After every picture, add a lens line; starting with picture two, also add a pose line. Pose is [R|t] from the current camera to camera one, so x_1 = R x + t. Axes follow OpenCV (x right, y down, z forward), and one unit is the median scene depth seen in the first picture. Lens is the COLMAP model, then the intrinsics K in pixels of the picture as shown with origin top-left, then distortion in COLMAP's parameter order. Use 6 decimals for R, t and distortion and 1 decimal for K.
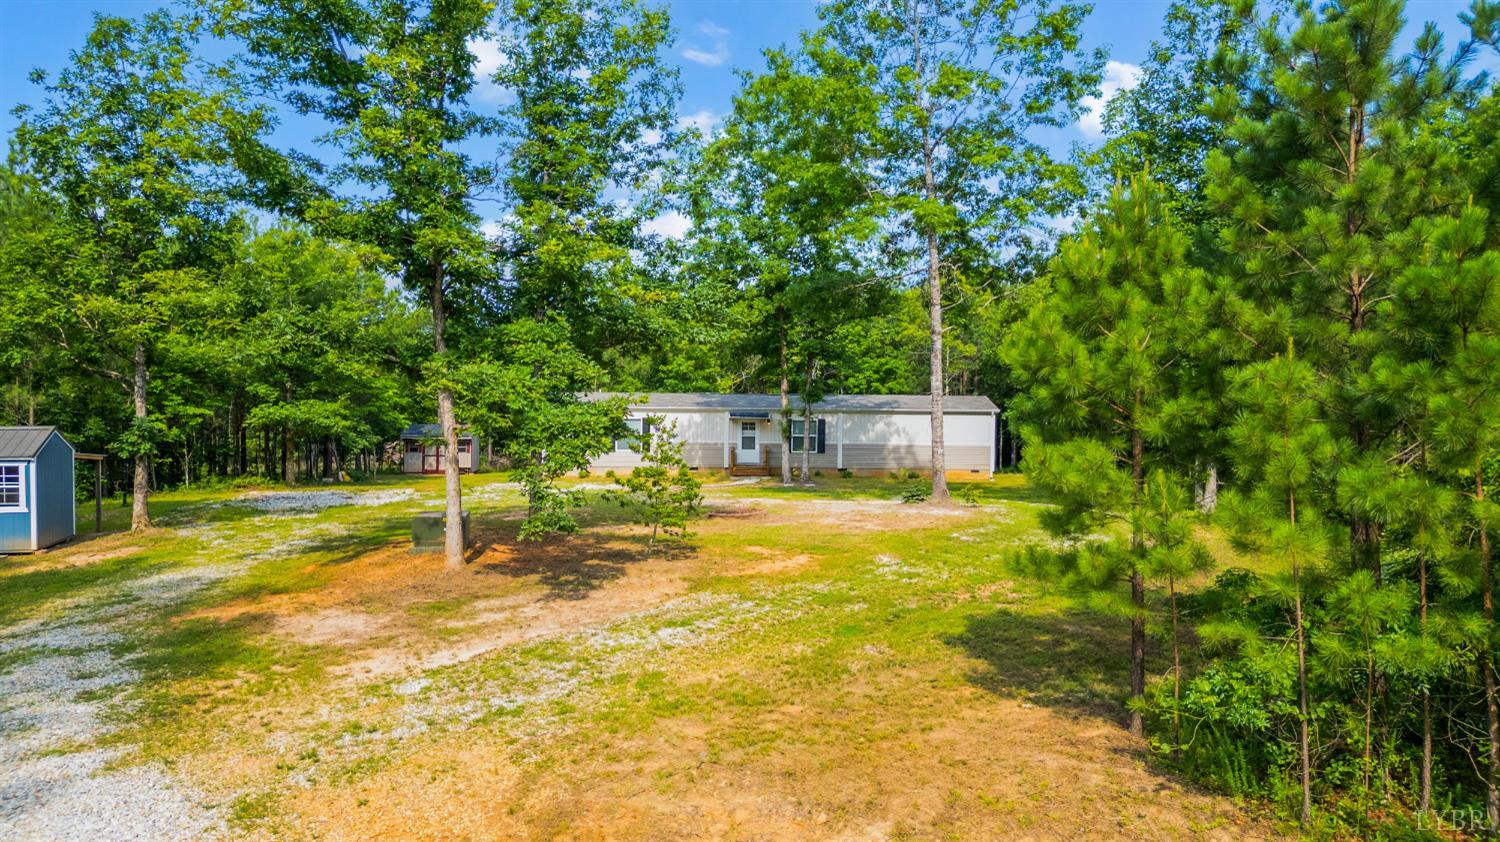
lens RADIAL K [[1064.5, 0, 744.7], [0, 1064.5, 416.4], [0, 0, 1]] dist [0.056775, -0.056961]
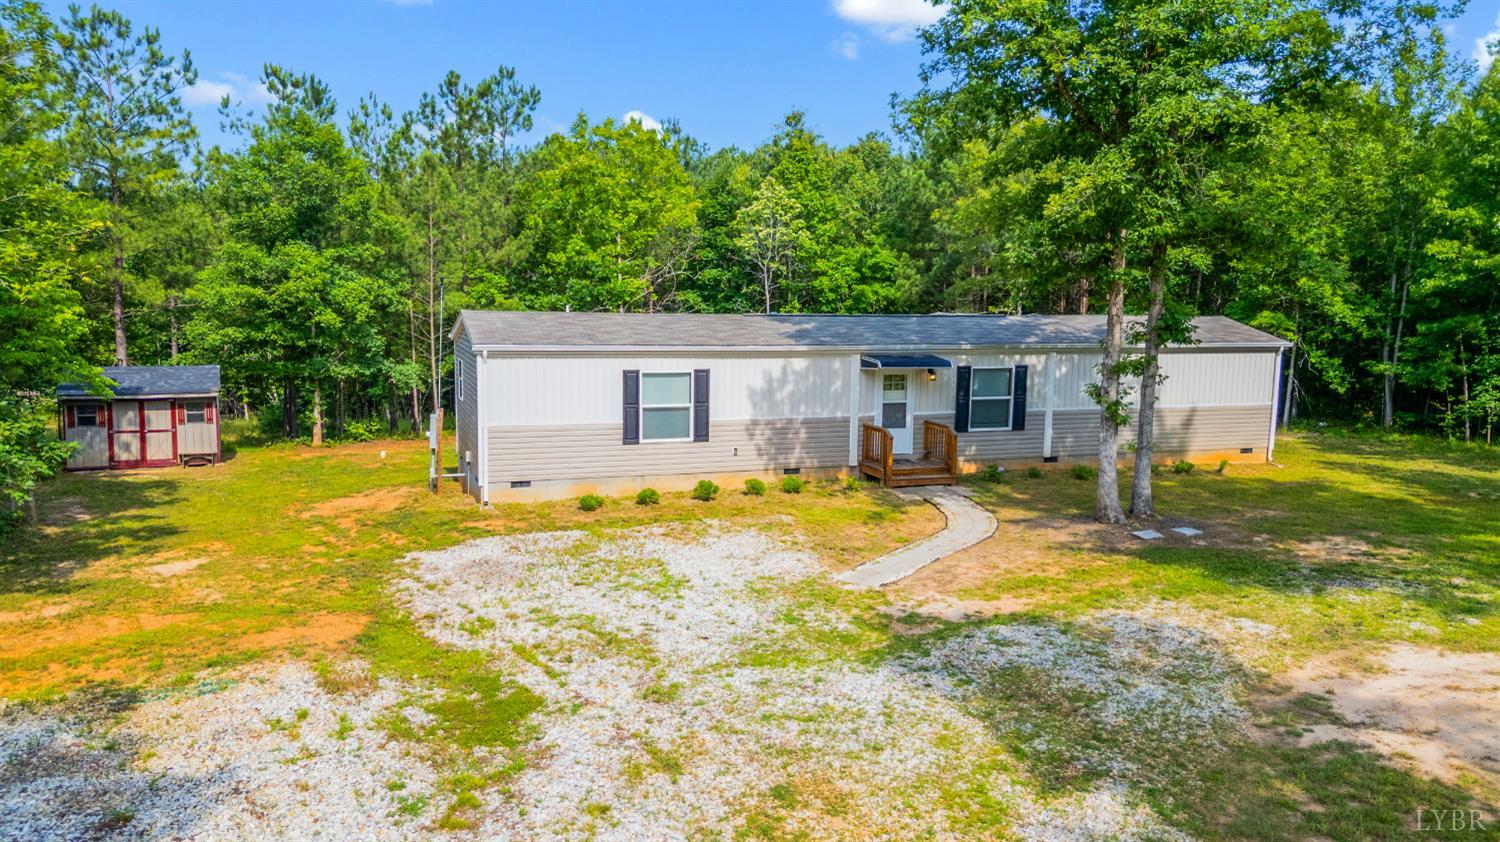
lens RADIAL K [[1064.5, 0, 744.7], [0, 1064.5, 416.4], [0, 0, 1]] dist [0.056775, -0.056961]
pose [[0.947192, -0.036777, 0.318552, -0.269954], [0.001439, 0.993879, 0.110465, -0.036742], [-0.320665, -0.104173, 0.941447, 0.656467]]
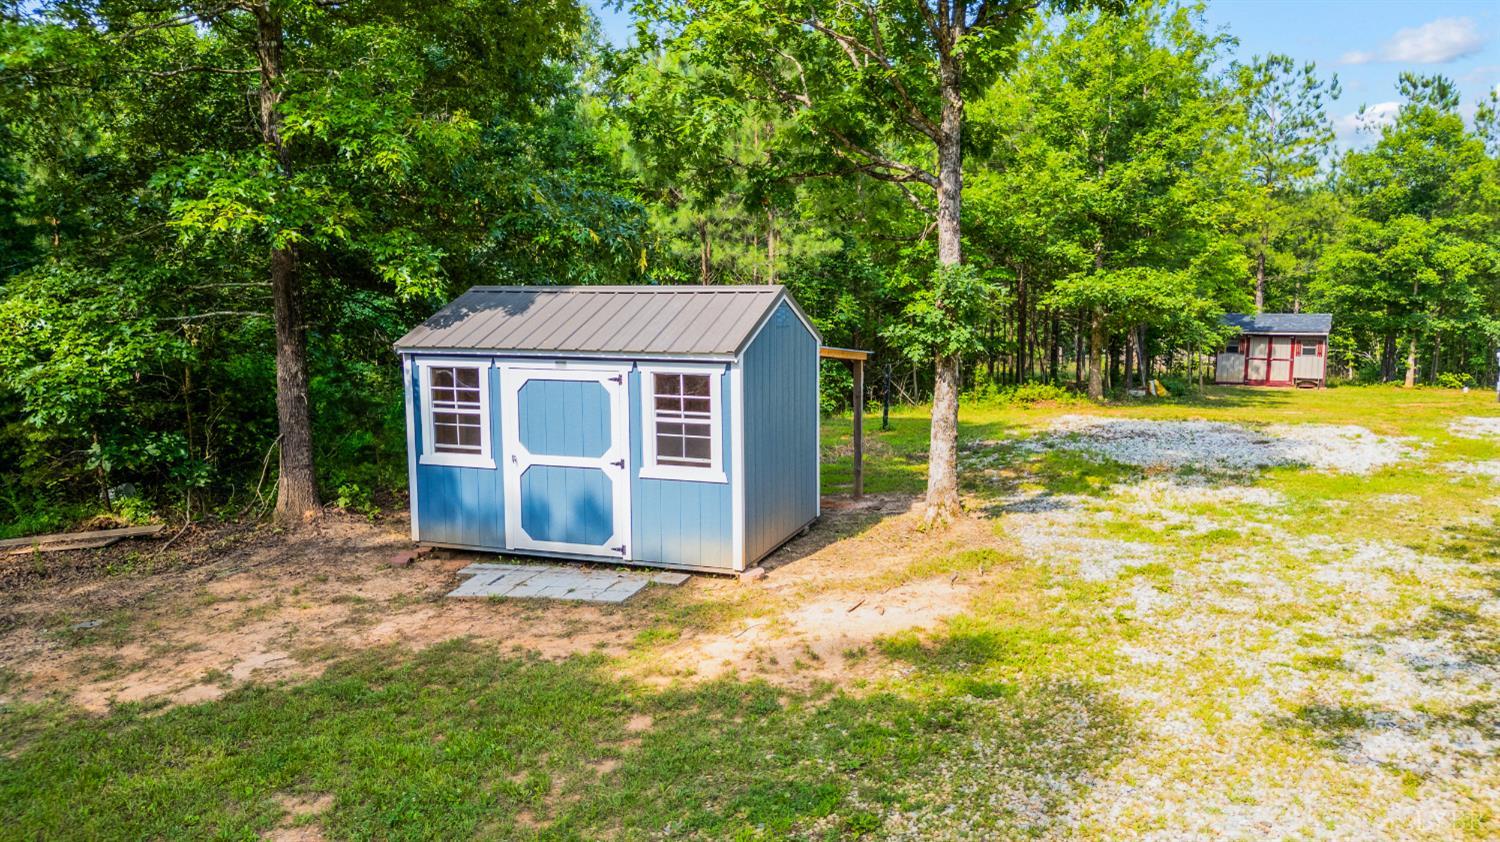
lens RADIAL K [[1064.5, 0, 744.7], [0, 1064.5, 416.4], [0, 0, 1]] dist [0.056775, -0.056961]
pose [[0.808839, 0.058333, -0.585130, -0.229403], [-0.002291, 0.995373, 0.096064, 0.012094], [0.588026, -0.076359, 0.805230, 0.370498]]
